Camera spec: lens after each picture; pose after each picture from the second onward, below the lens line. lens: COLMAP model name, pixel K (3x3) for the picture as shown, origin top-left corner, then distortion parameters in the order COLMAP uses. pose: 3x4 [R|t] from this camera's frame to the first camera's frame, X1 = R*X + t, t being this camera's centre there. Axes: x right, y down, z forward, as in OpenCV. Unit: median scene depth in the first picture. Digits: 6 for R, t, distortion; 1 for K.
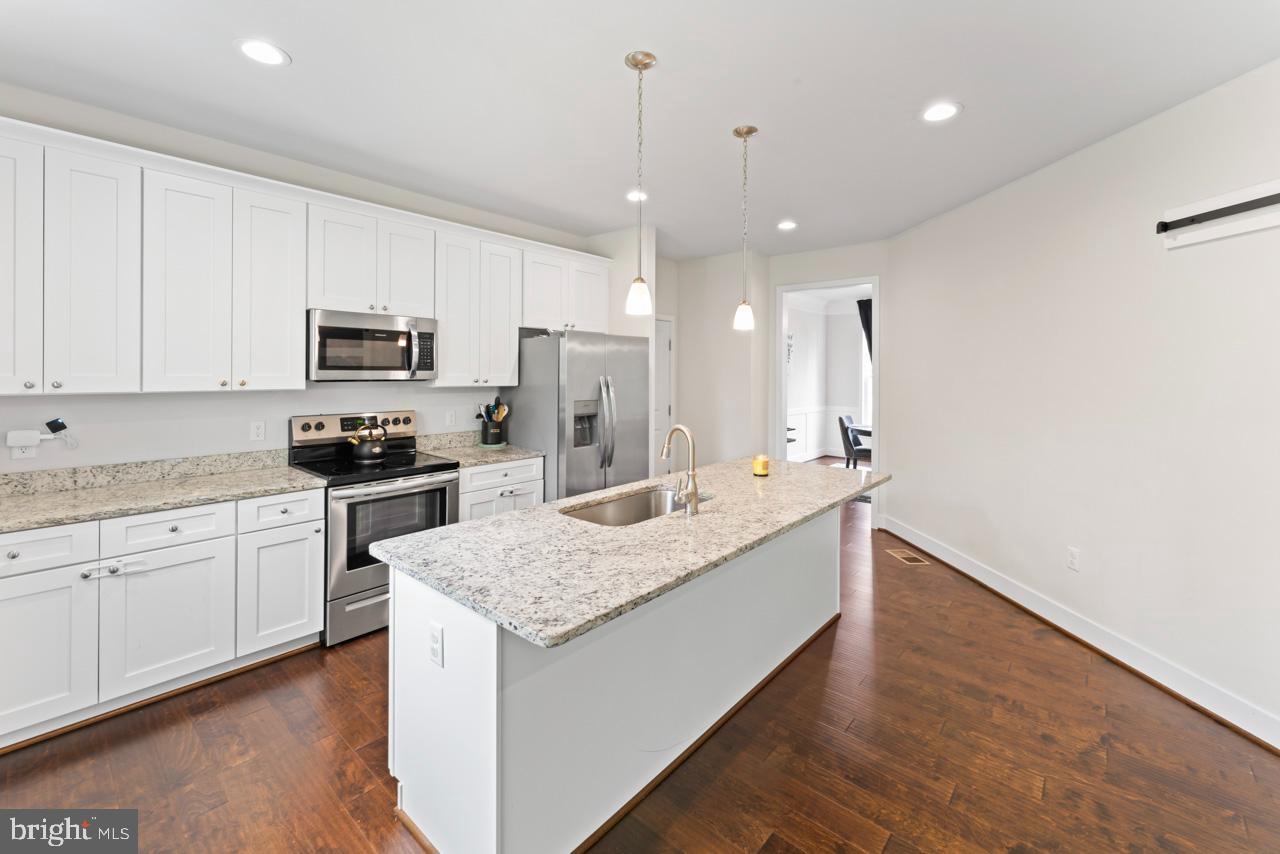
lens RADIAL K [[530.8, 0, 637.9], [0, 530.8, 369.3], [0, 0, 1]] dist [0.001268, -0.000094]
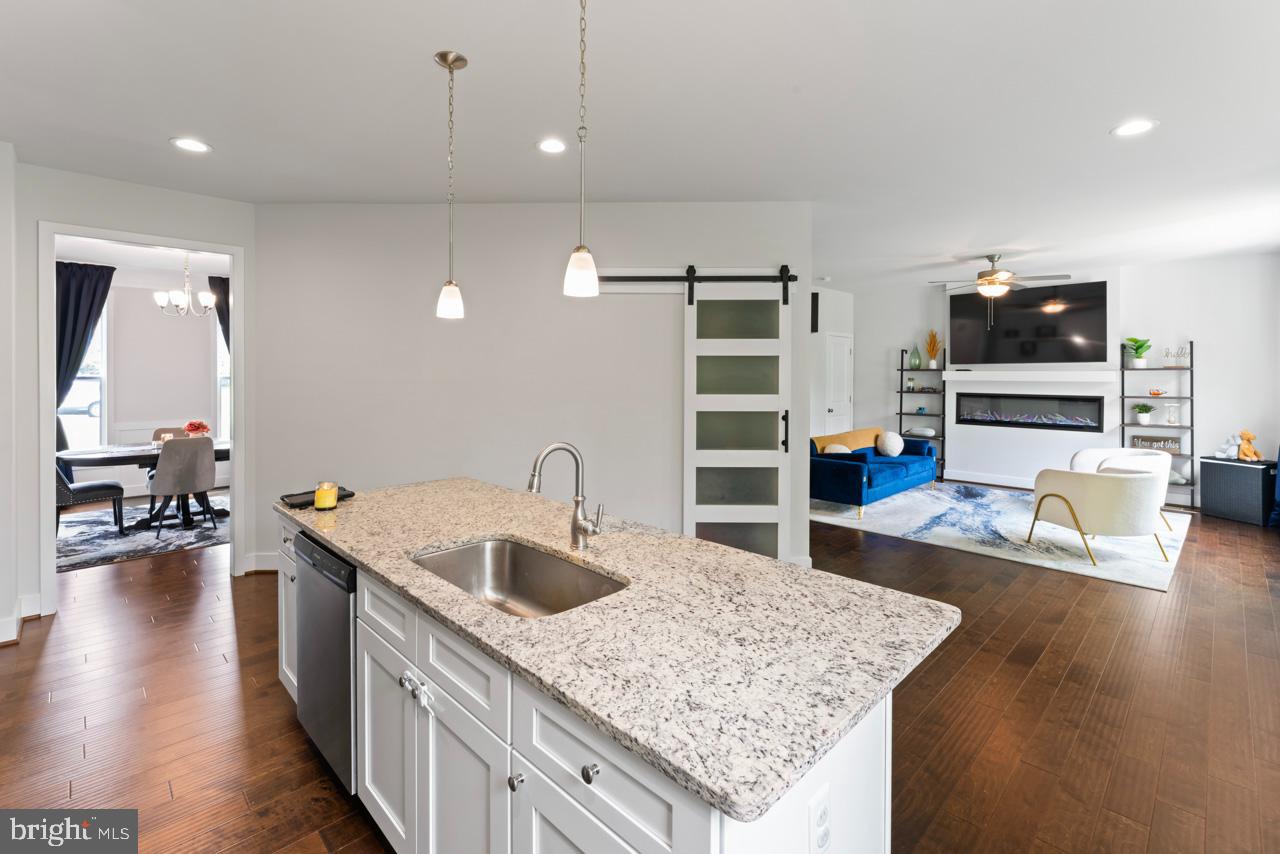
lens RADIAL K [[568.0, 0, 636.8], [0, 568.0, 379.7], [0, 0, 1]] dist [-0.017425, -0.000043]
pose [[0.082571, -0.012173, 0.996511, -0.592420], [-0.003765, 0.999914, 0.012527, 0.003919], [-0.996578, -0.004786, 0.082518, 0.669882]]
